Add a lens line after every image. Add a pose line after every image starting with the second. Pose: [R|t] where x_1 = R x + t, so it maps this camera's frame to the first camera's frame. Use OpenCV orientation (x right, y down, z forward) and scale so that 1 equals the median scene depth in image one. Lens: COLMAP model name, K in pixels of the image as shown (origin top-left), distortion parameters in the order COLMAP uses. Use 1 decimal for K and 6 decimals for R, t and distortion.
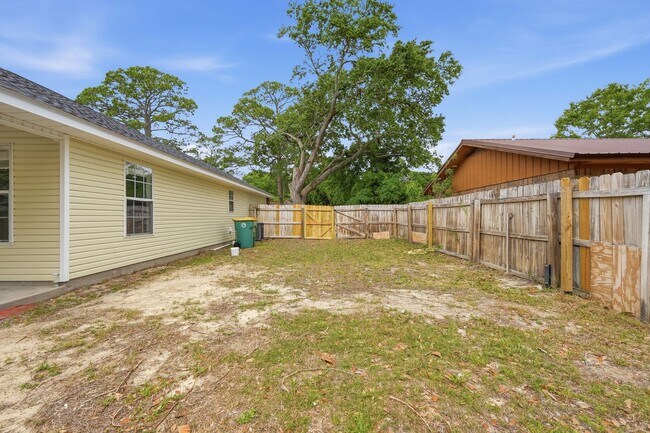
lens RADIAL K [[280.2, 0, 325.0], [0, 280.2, 216.5], [0, 0, 1]] dist [-0.001945, 0.000254]
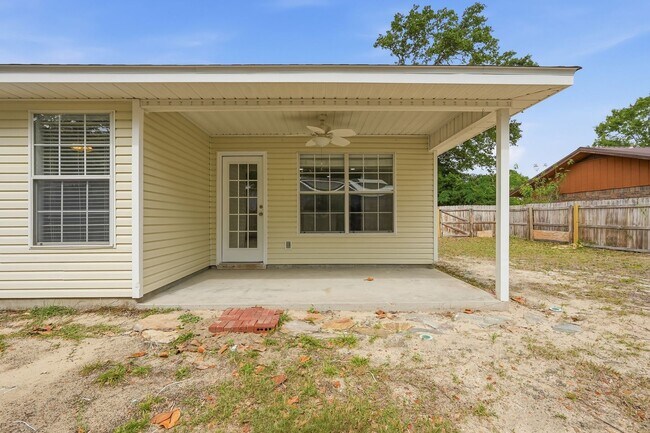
lens RADIAL K [[286.1, 0, 325.0], [0, 286.1, 216.5], [0, 0, 1]] dist [0.000921, 0.000178]
pose [[0.999514, 0.007433, 0.030262, -0.245002], [-0.007369, 0.999970, -0.002243, 0.004290], [-0.030278, 0.002019, 0.999539, -0.042057]]
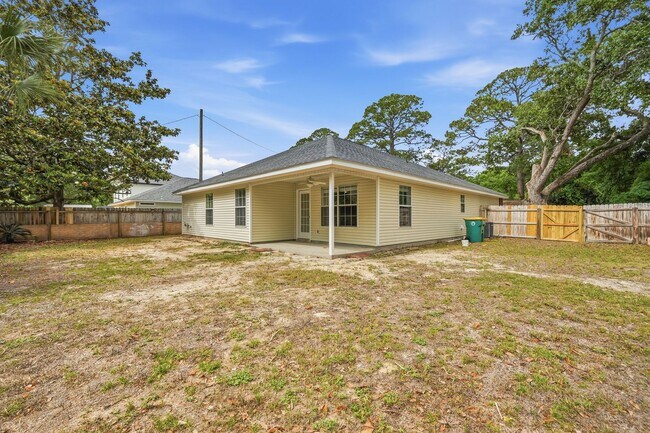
lens RADIAL K [[280.2, 0, 325.0], [0, 280.2, 216.5], [0, 0, 1]] dist [-0.001945, 0.000254]
pose [[0.709685, 0.007321, -0.704481, 0.044175], [-0.006674, 0.999971, 0.003668, 0.000043], [0.704488, 0.002098, 0.709713, -0.127788]]
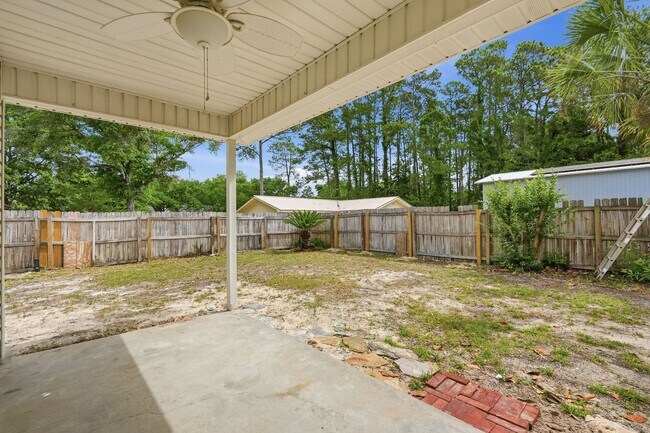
lens RADIAL K [[286.1, 0, 325.0], [0, 286.1, 216.5], [0, 0, 1]] dist [0.000921, 0.000178]
pose [[-0.680508, 0.029010, 0.732166, -0.301456], [0.021810, 0.999575, -0.019334, -0.002753], [-0.732416, 0.002812, -0.680851, 0.153164]]
